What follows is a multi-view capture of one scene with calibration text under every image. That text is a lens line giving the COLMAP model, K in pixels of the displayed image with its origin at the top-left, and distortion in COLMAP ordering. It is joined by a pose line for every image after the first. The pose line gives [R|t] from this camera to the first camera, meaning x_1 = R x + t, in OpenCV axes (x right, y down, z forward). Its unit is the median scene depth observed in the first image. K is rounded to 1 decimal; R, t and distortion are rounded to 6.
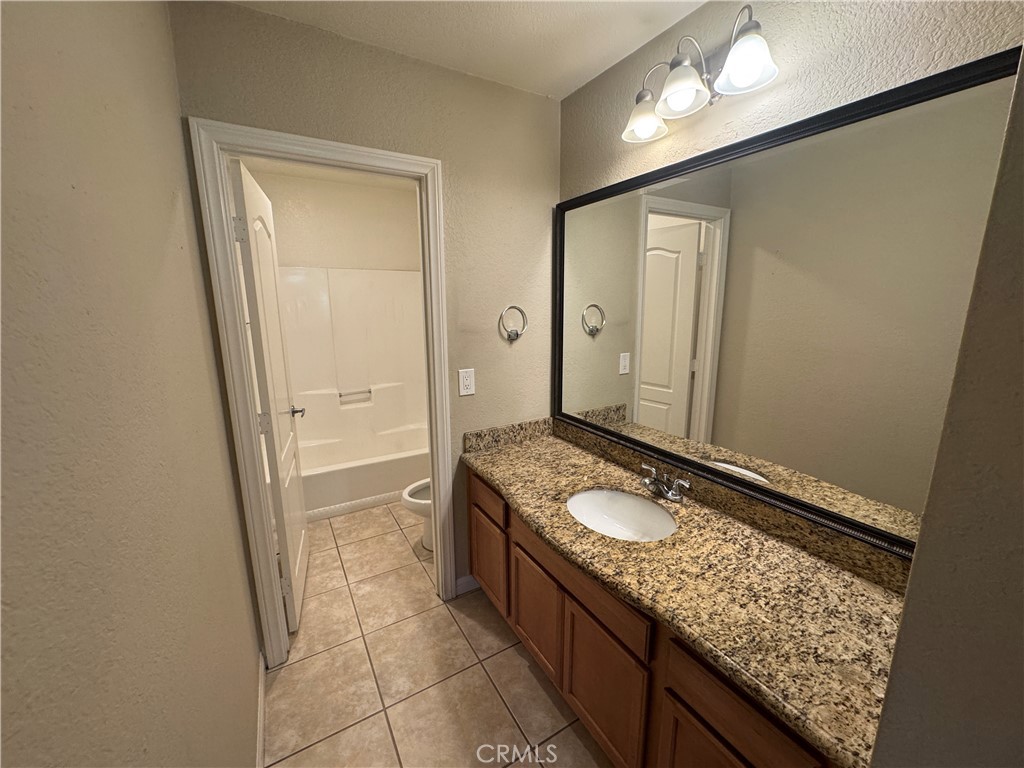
lens RADIAL K [[408.8, 0, 512.0], [0, 408.8, 384.0], [0, 0, 1]] dist [-0.002169, -0.000010]
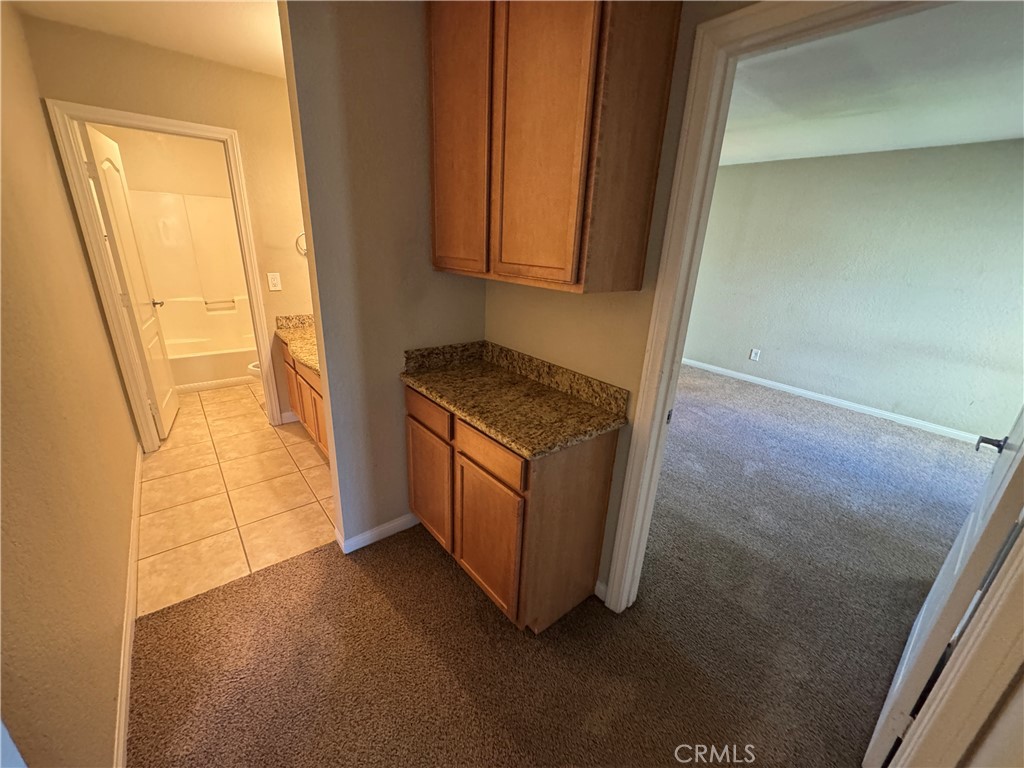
lens RADIAL K [[408.8, 0, 512.0], [0, 408.8, 384.0], [0, 0, 1]] dist [-0.002169, -0.000010]
pose [[0.986056, -0.006439, 0.166289, 0.501752], [-0.017340, 0.989836, 0.141150, 0.140119], [-0.165507, -0.142065, 0.975923, -0.690966]]
